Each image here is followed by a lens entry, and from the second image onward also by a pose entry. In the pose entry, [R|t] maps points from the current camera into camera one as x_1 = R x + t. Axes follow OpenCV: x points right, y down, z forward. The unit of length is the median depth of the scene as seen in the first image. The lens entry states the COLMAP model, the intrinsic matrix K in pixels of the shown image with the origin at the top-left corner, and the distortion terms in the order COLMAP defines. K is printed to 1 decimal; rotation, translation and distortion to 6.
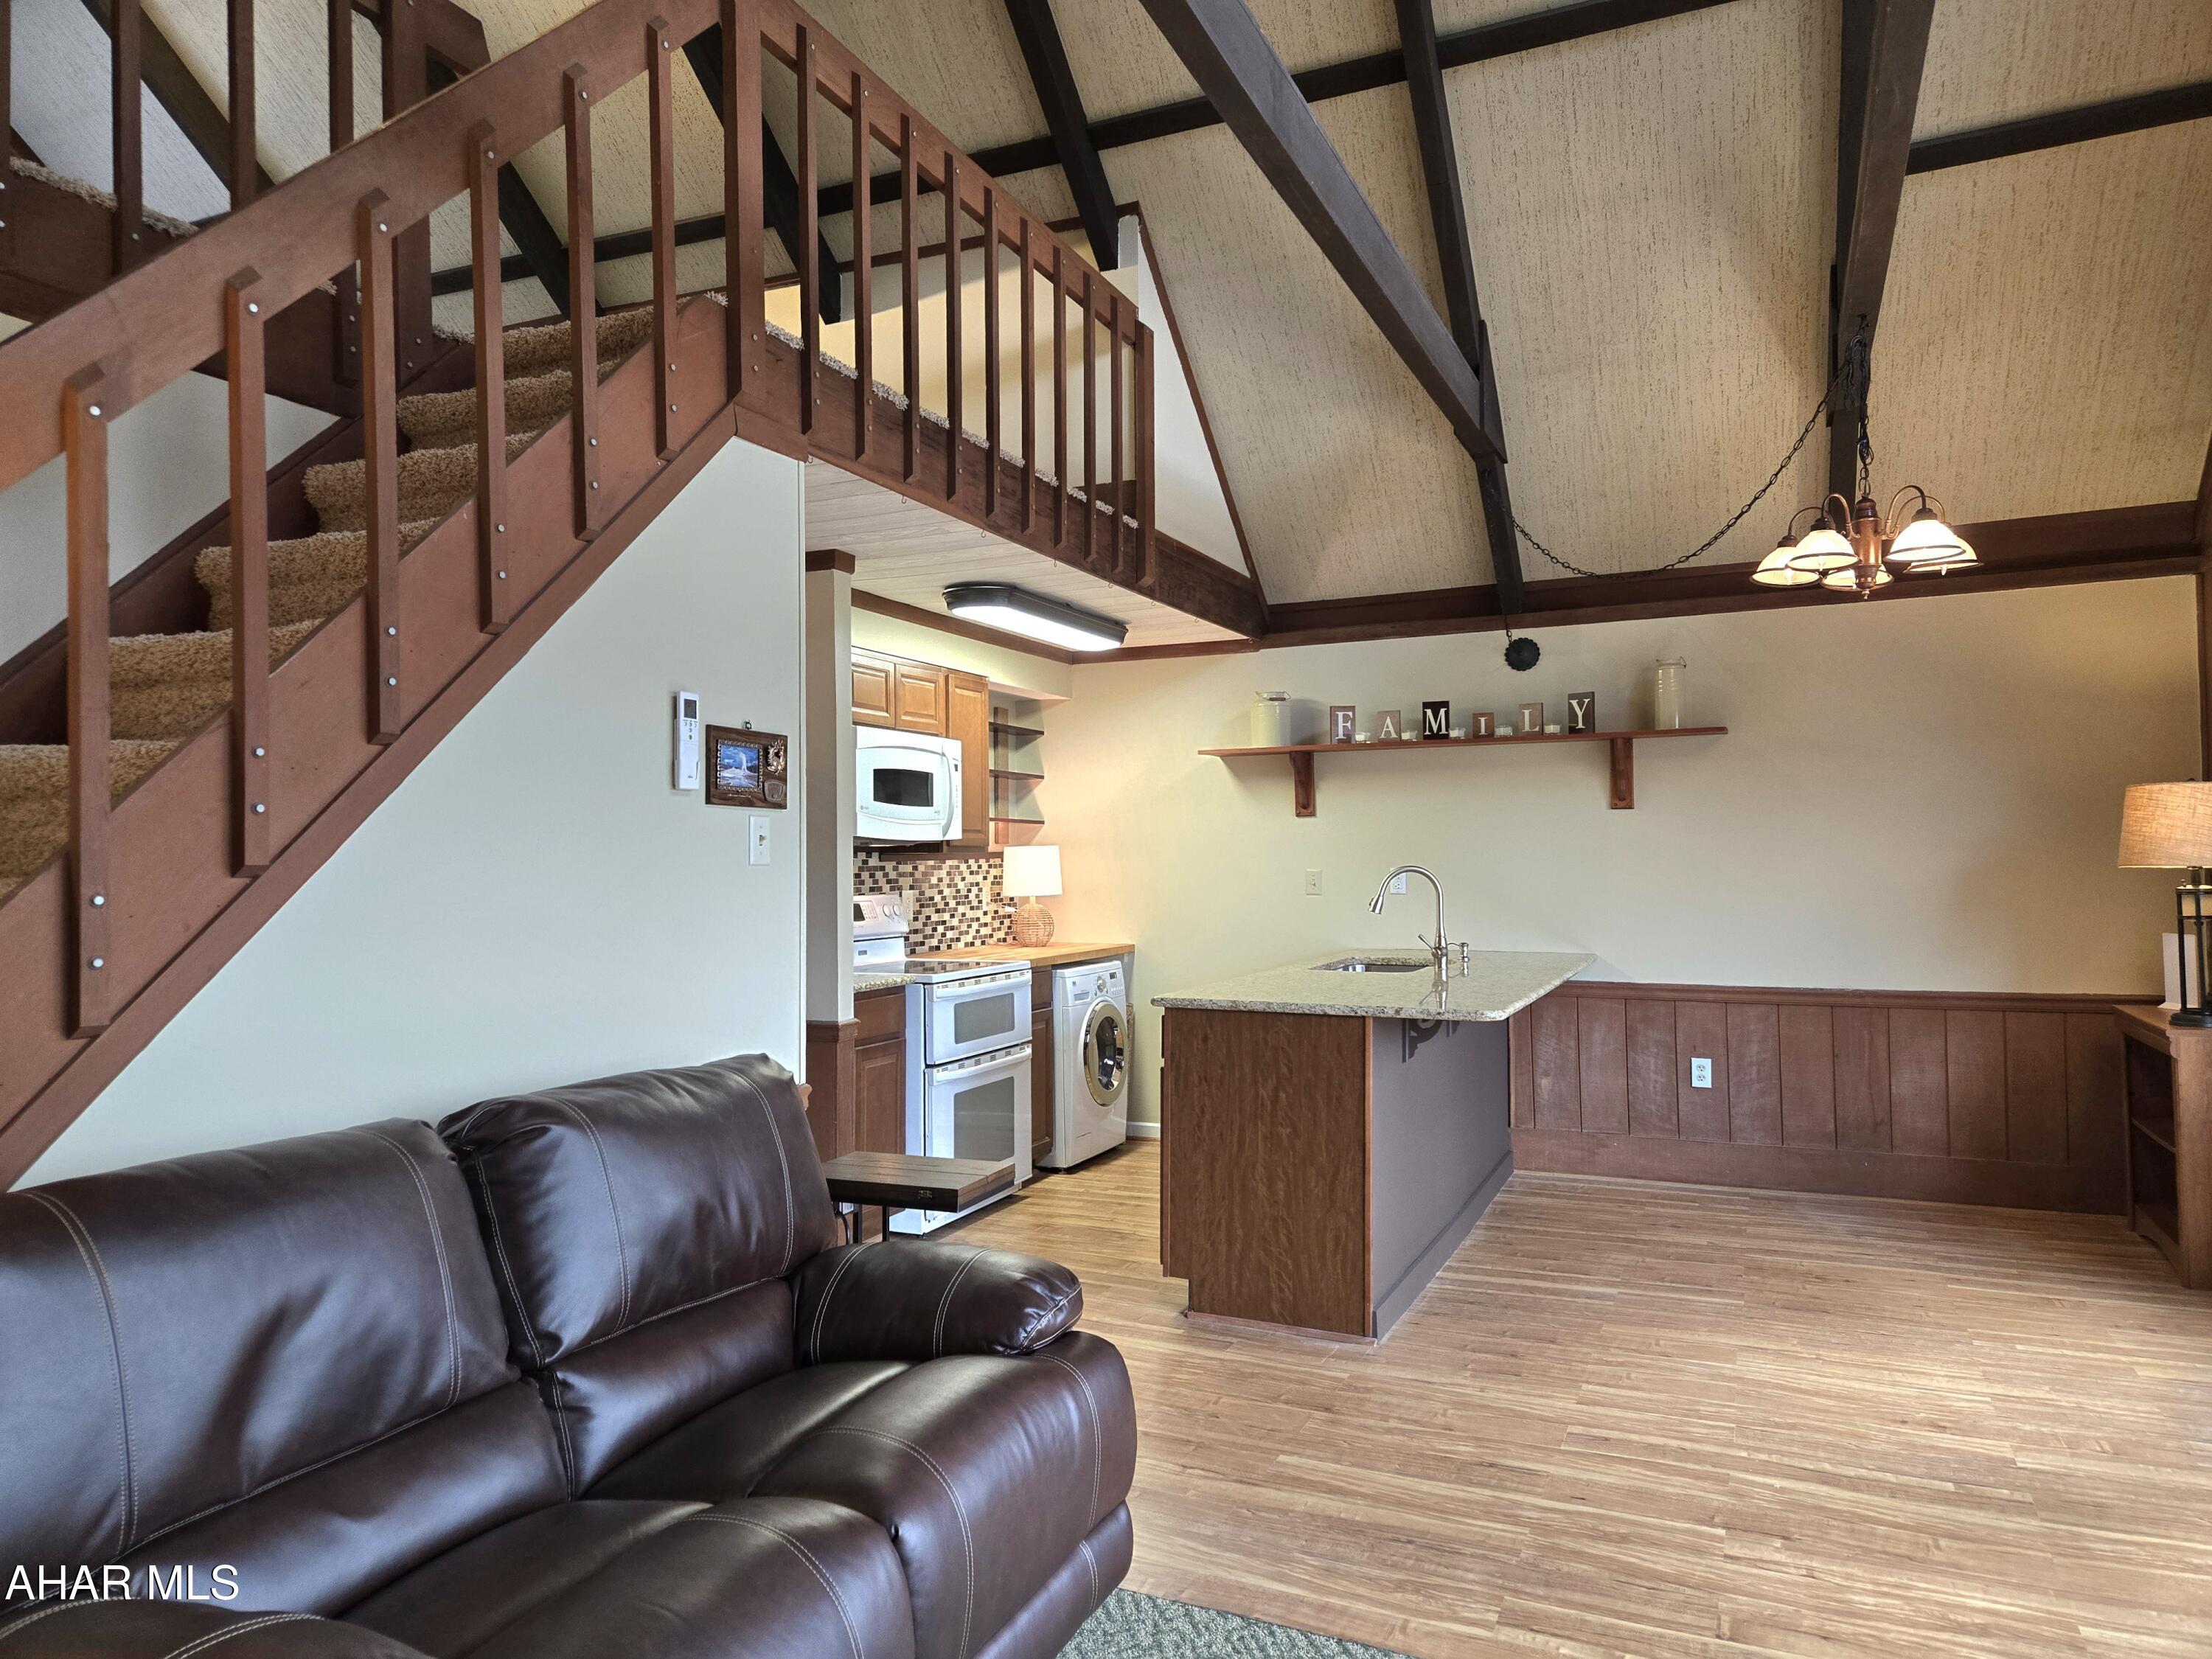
lens RADIAL K [[1468.6, 0, 1096.3], [0, 1468.6, 829.9], [0, 0, 1]] dist [0.073795, -0.065030]
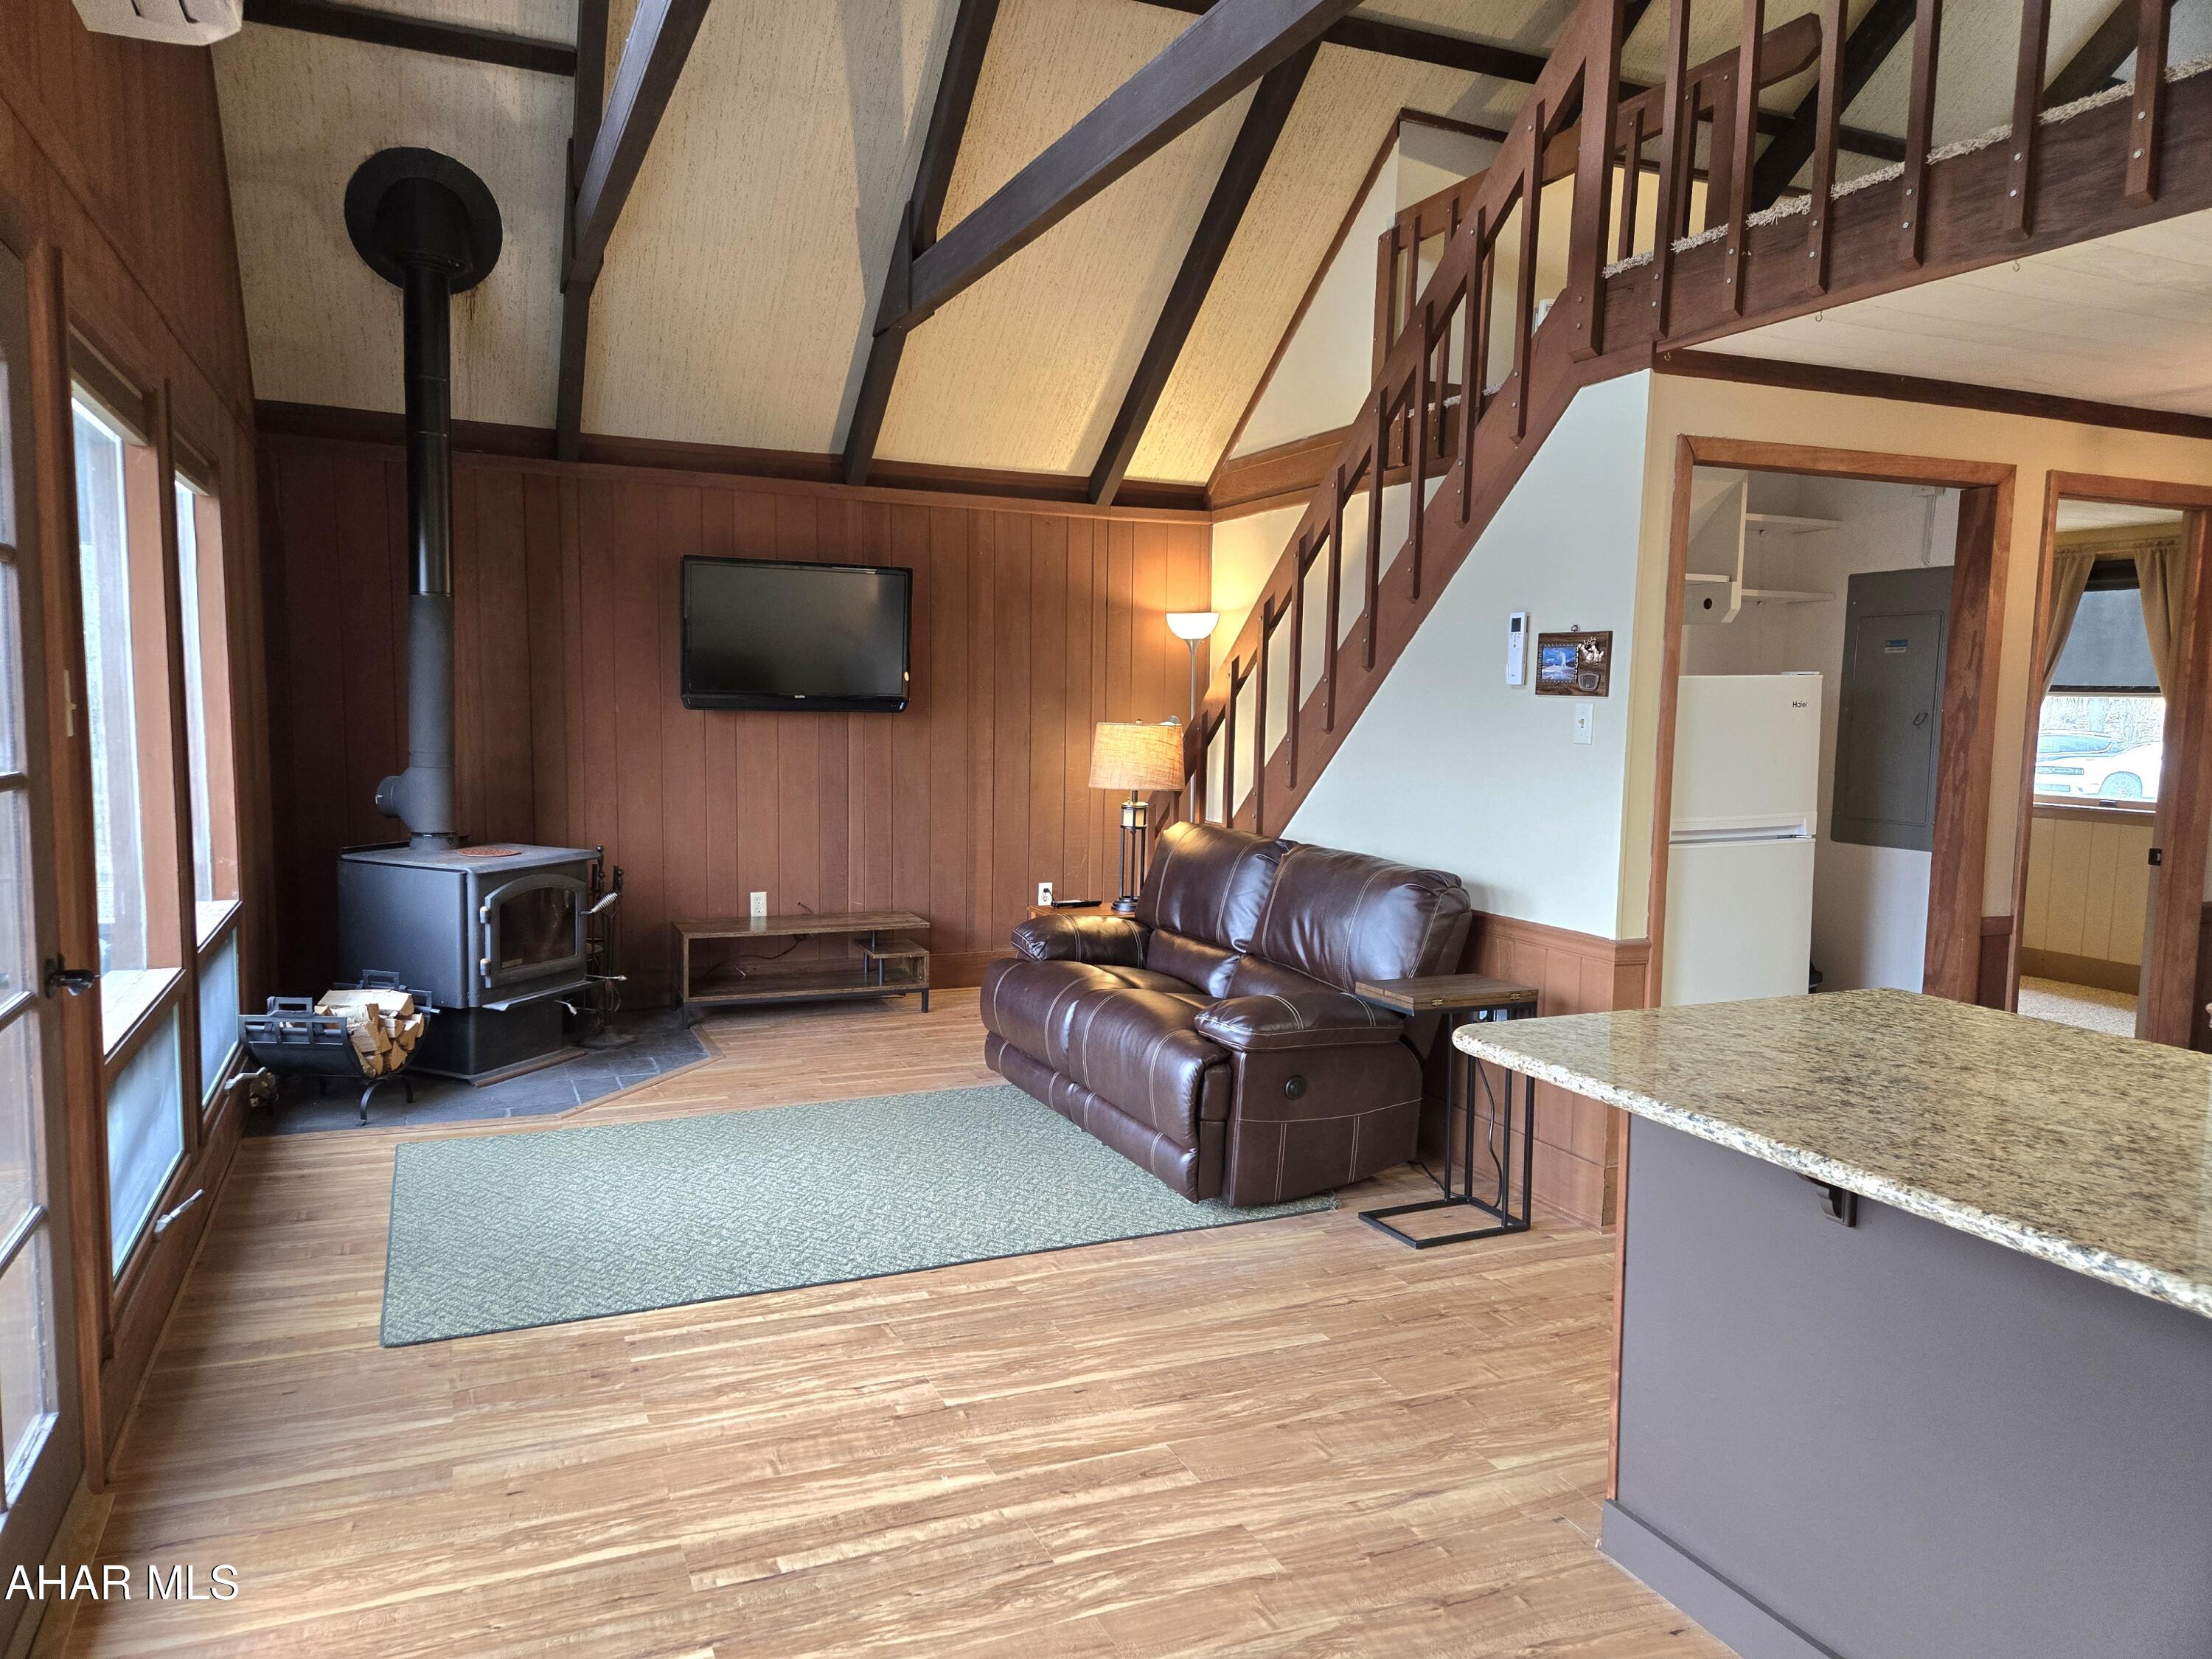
lens RADIAL K [[1471.2, 0, 1067.0], [0, 1471.2, 849.0], [0, 0, 1]] dist [0.075356, -0.060932]
pose [[-0.673652, 0.073163, -0.735418, 0.603809], [0.002674, 0.995323, 0.096570, -0.005553], [0.739043, 0.063088, -0.670697, 0.956242]]
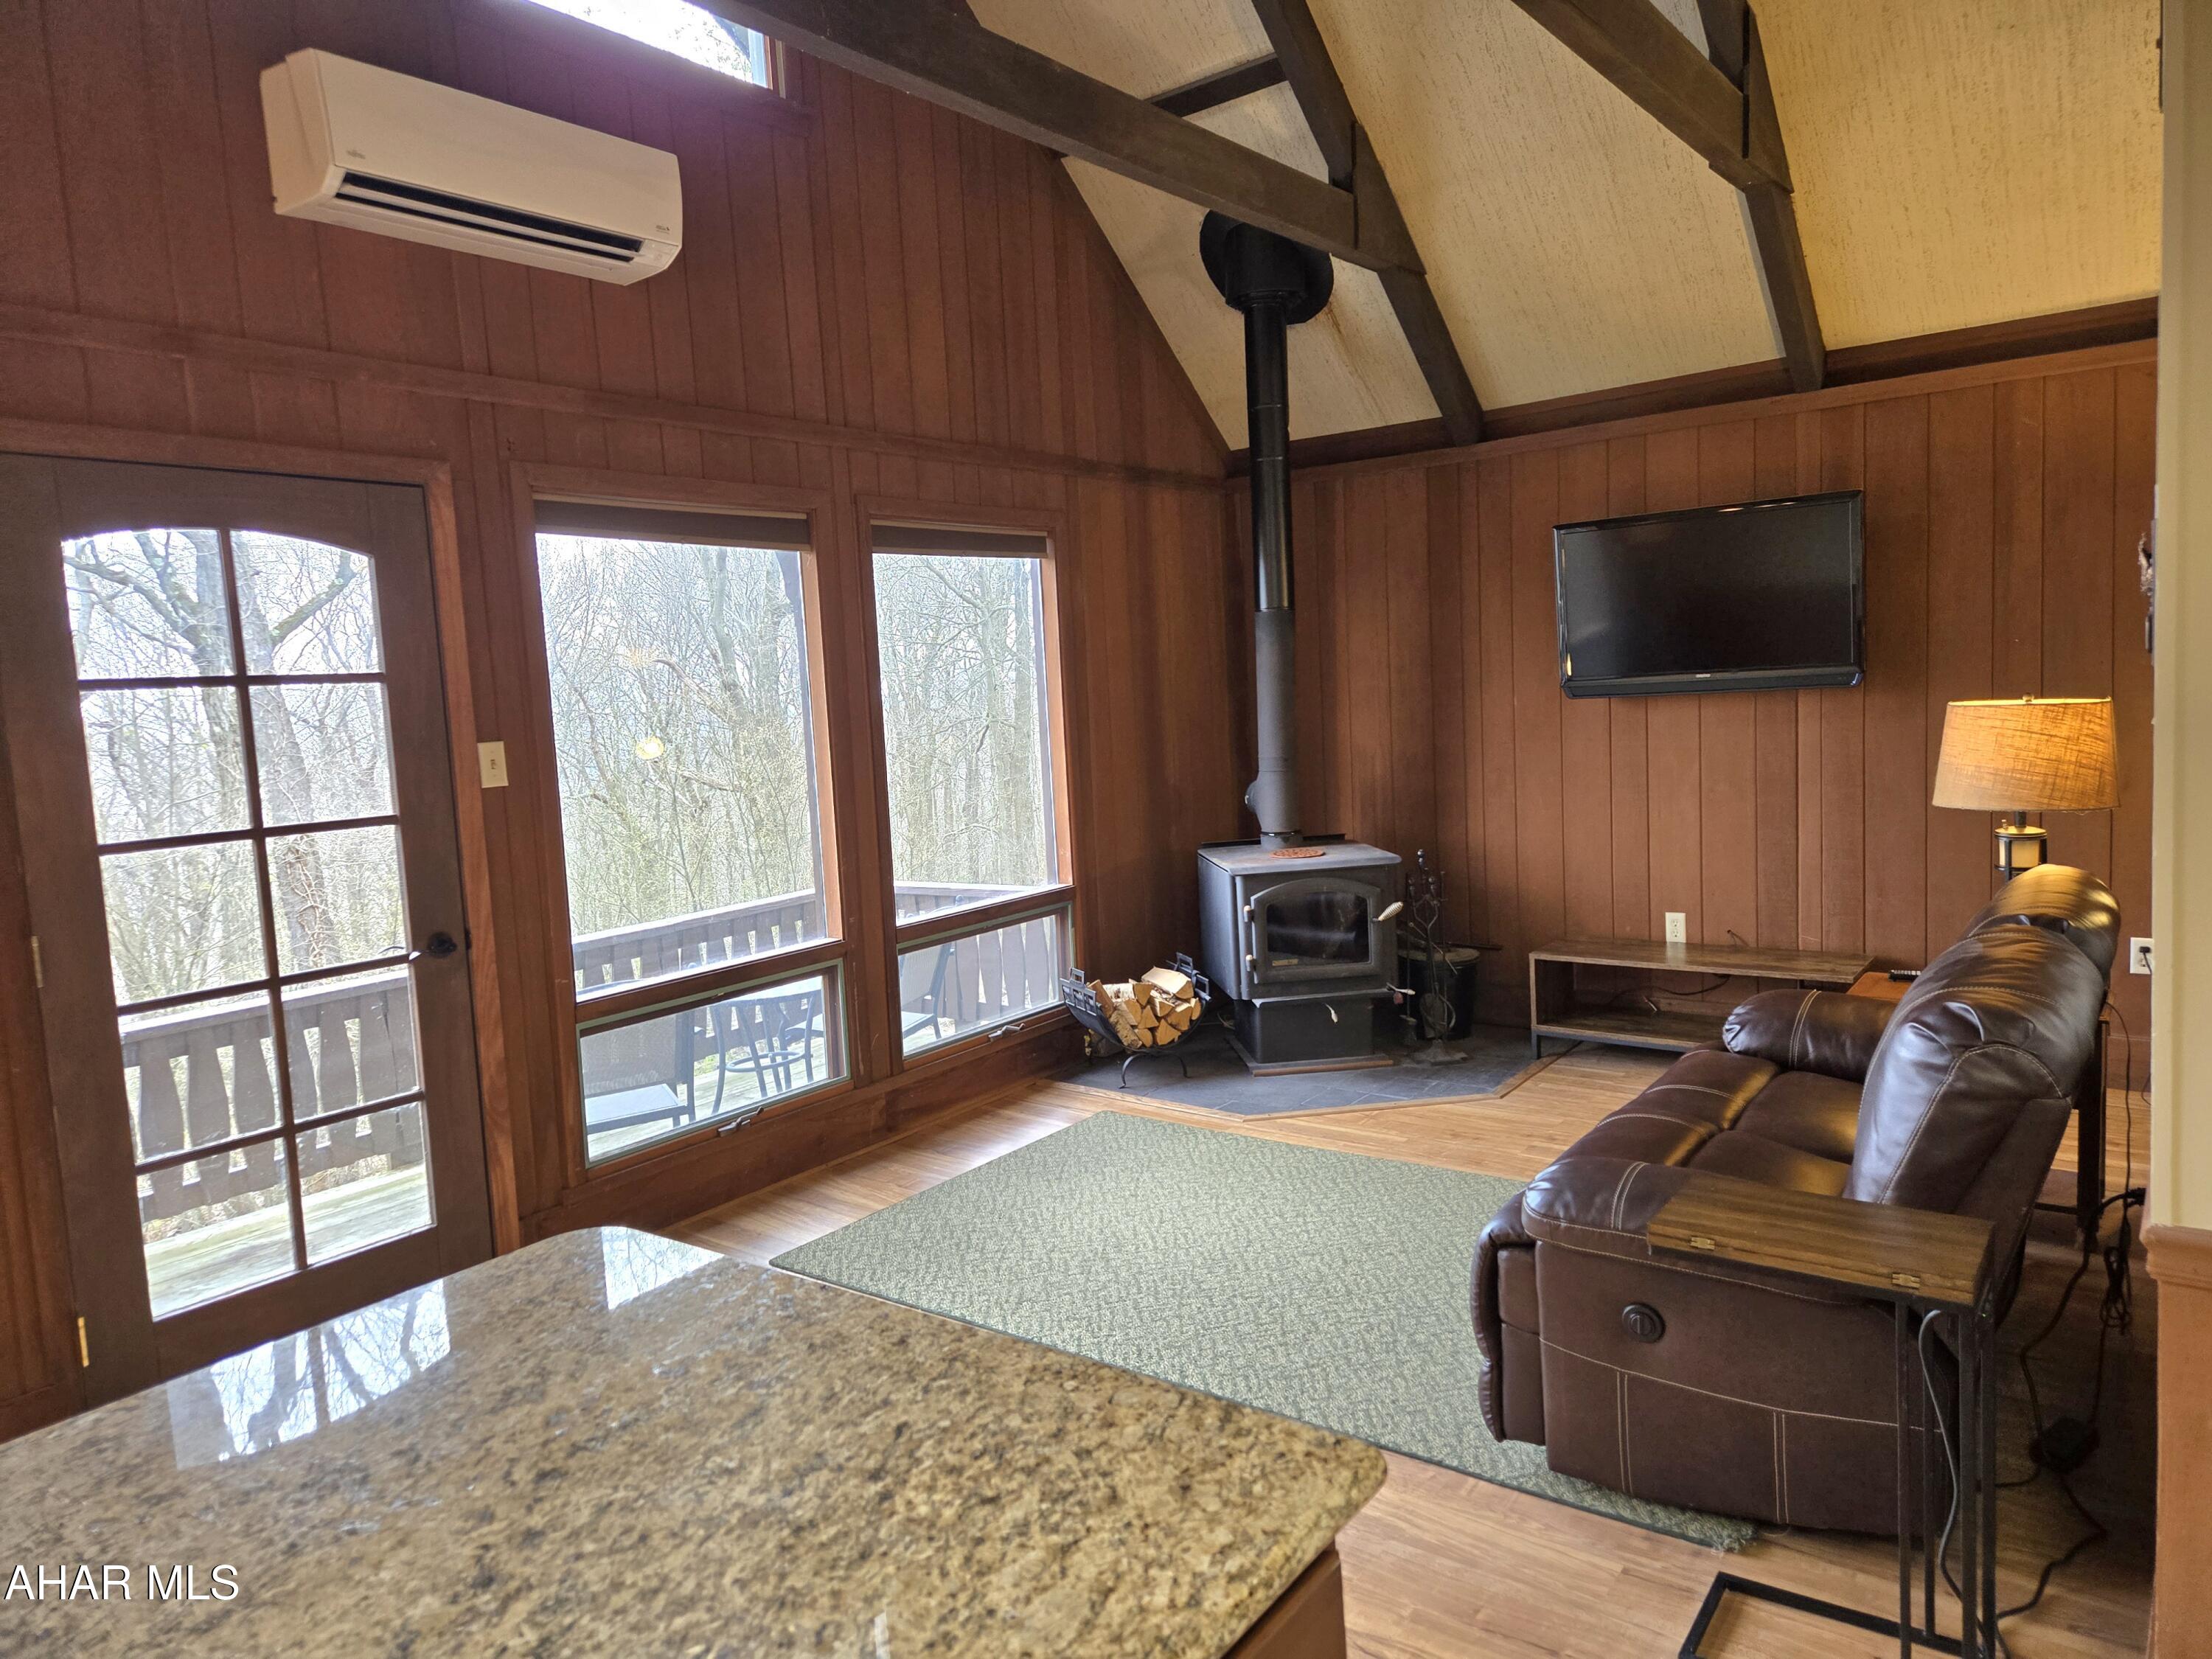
lens RADIAL K [[1463.0, 0, 1079.7], [0, 1463.0, 827.0], [0, 0, 1]] dist [0.075663, -0.060571]
pose [[-0.972290, 0.040635, 0.230219, 0.019855], [0.059379, 0.995408, 0.075079, -0.012547], [-0.226111, 0.086668, -0.970238, 1.027805]]
